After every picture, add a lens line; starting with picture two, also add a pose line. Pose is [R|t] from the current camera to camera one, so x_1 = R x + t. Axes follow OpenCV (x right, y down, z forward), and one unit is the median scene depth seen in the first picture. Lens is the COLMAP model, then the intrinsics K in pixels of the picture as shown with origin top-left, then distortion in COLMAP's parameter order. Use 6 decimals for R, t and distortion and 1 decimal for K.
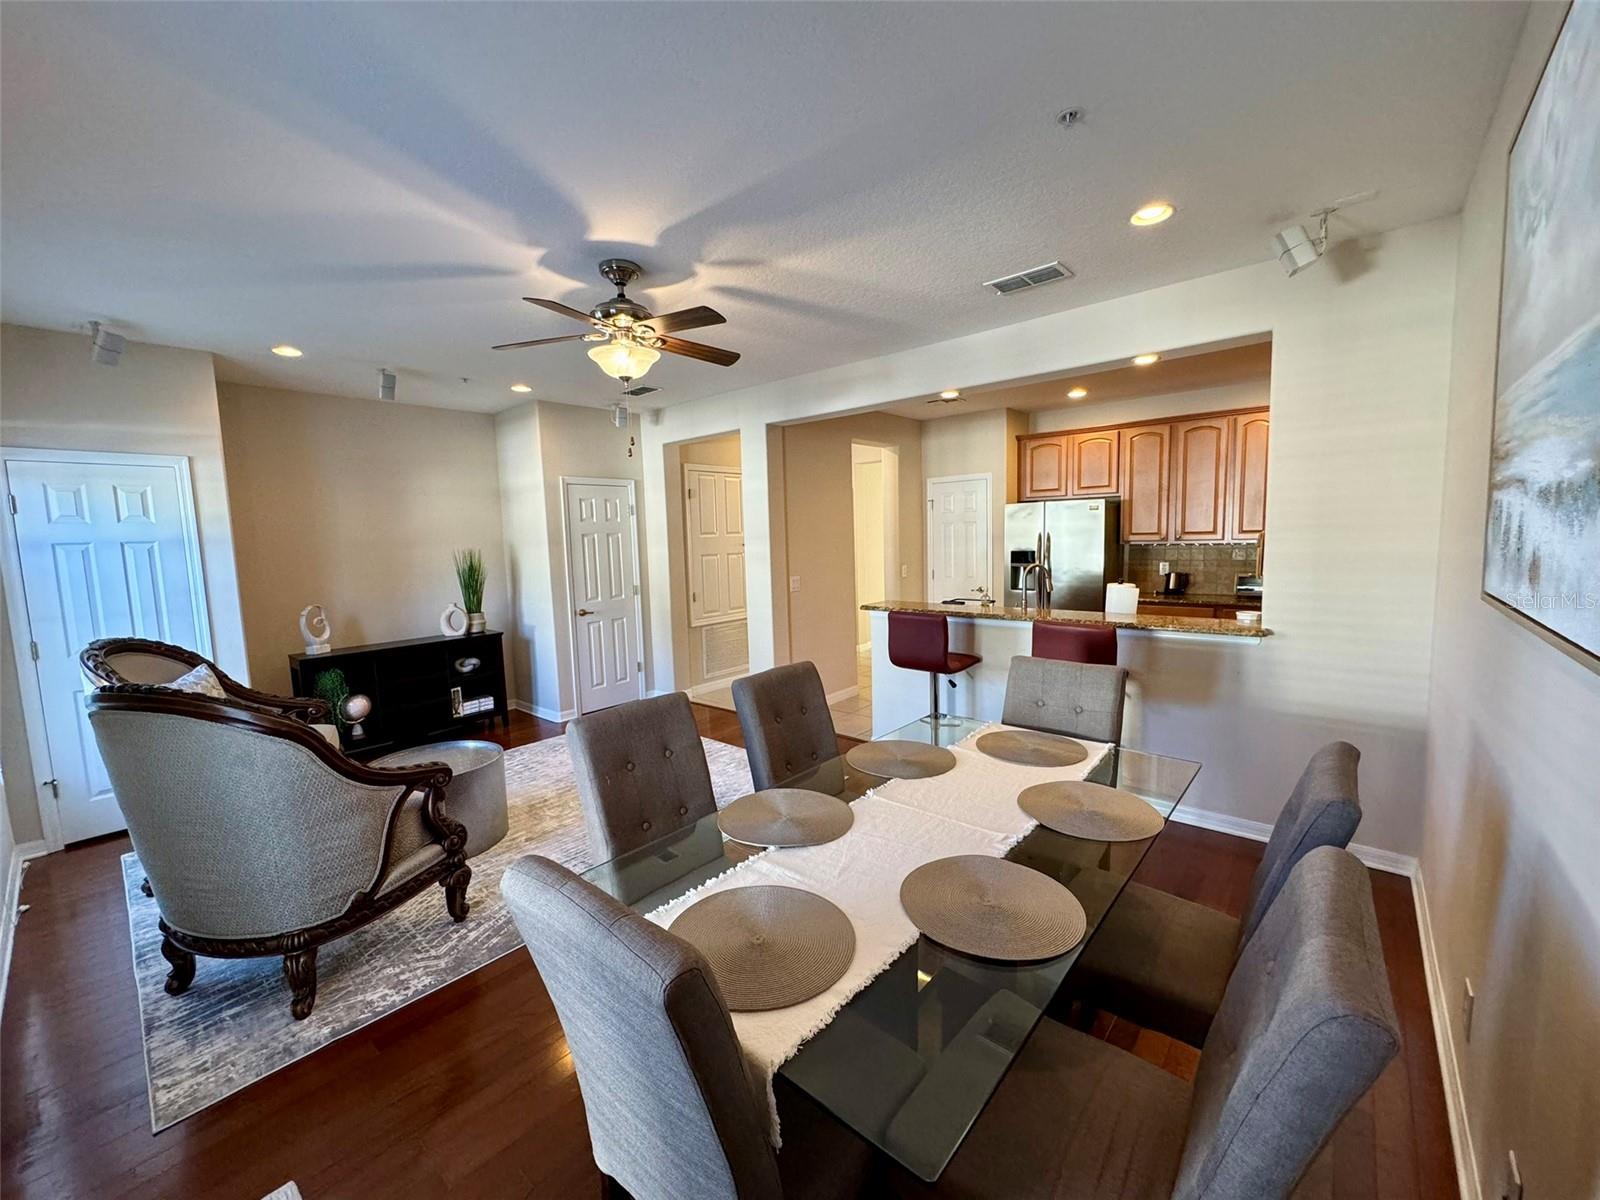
lens RADIAL K [[629.0, 0, 800.0], [0, 629.0, 600.0], [0, 0, 1]] dist [0.000975, 0.000038]
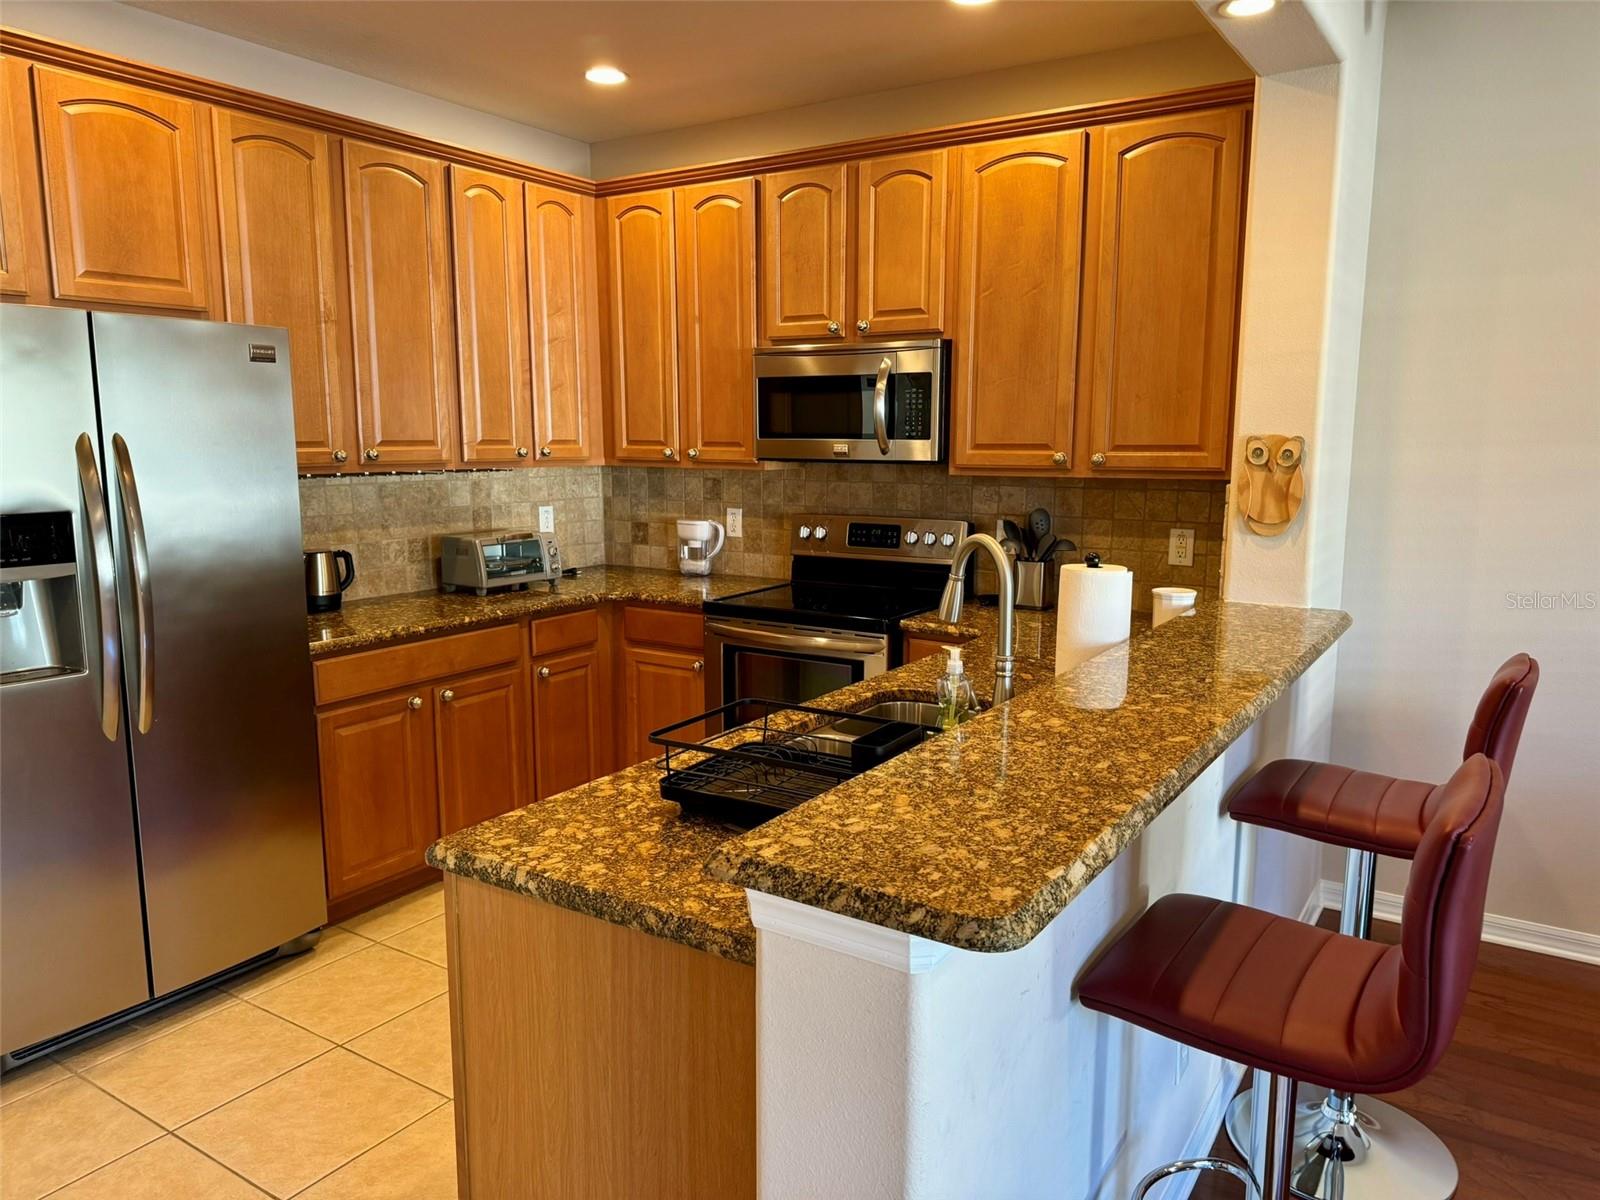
lens RADIAL K [[1130.5, 0, 800.0], [0, 1130.5, 600.0], [0, 0, 1]] dist [0.093592, -0.124194]
pose [[-0.138910, -0.124148, 0.982492, -0.139008], [0.108172, 0.984272, 0.139667, -0.096633], [-0.984379, 0.125679, -0.123296, 1.019291]]
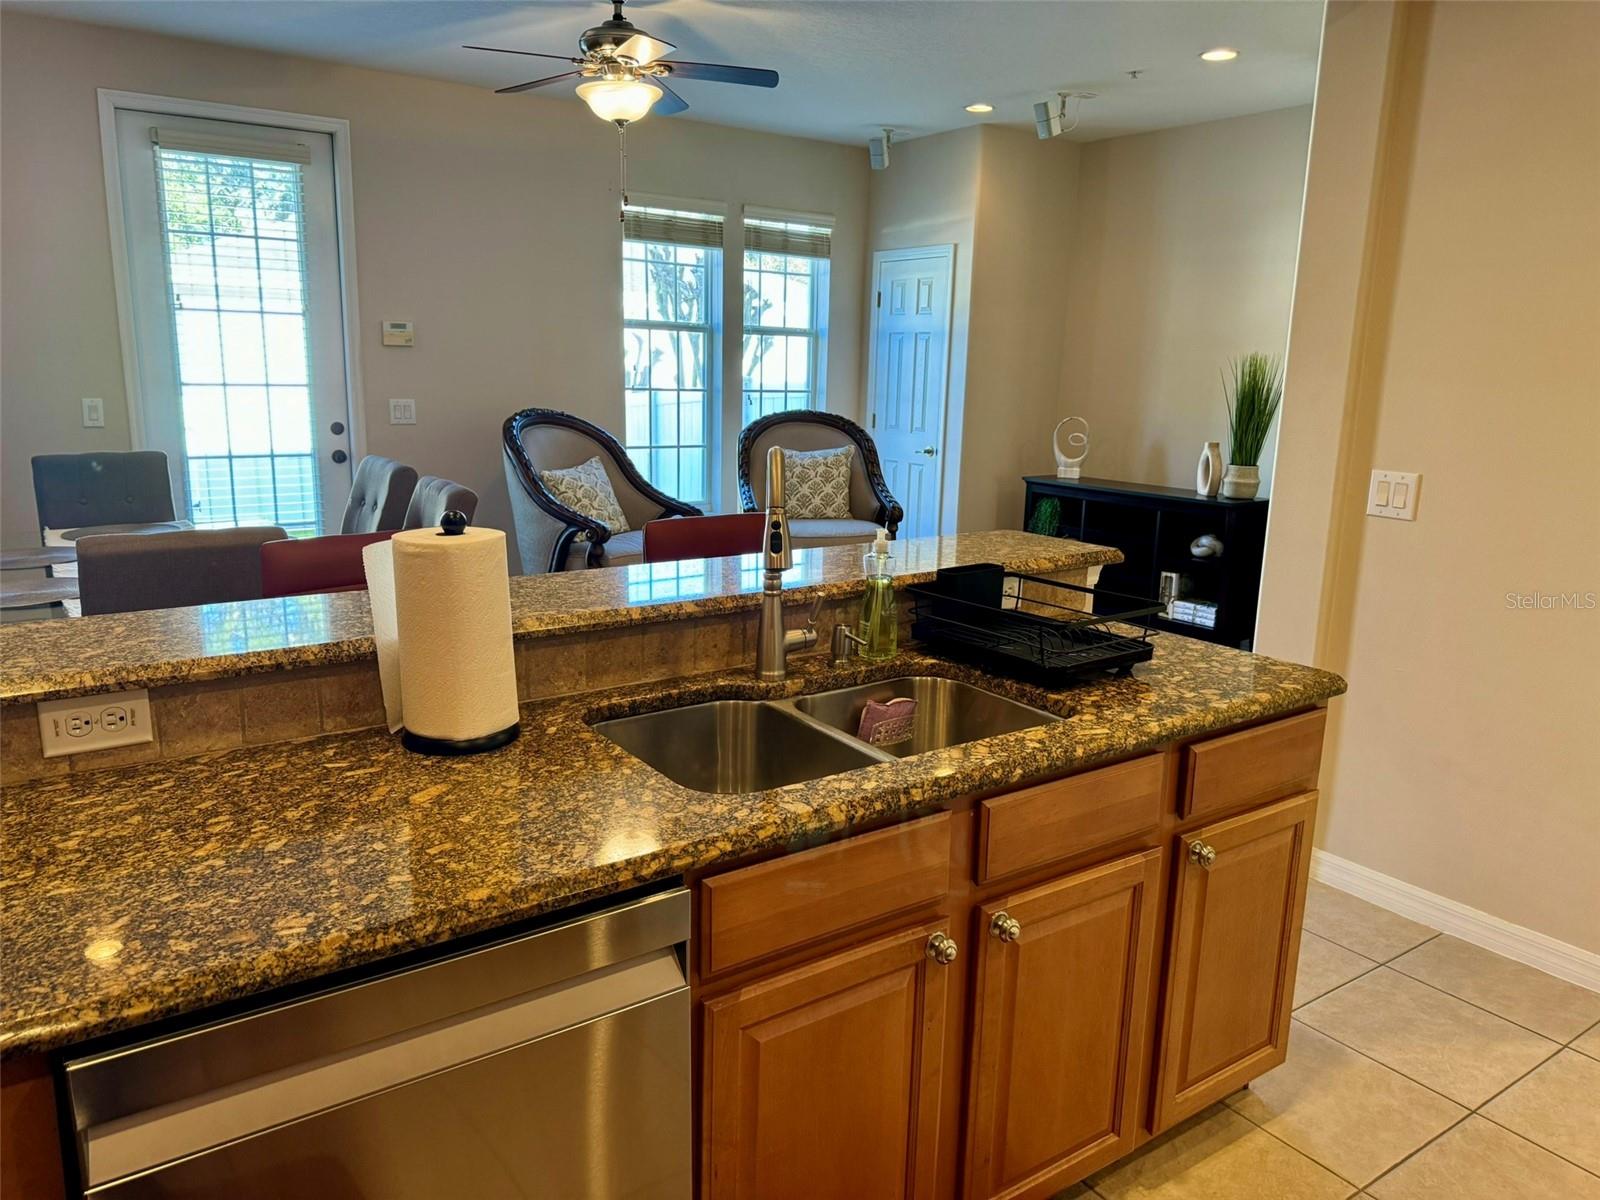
lens RADIAL K [[1130.5, 0, 800.0], [0, 1130.5, 600.0], [0, 0, 1]] dist [0.093592, -0.124194]
pose [[-0.239755, 0.227210, -0.943871, 0.714394], [-0.111407, 0.959366, 0.259239, -0.103392], [0.964420, 0.167308, -0.204700, 0.980309]]
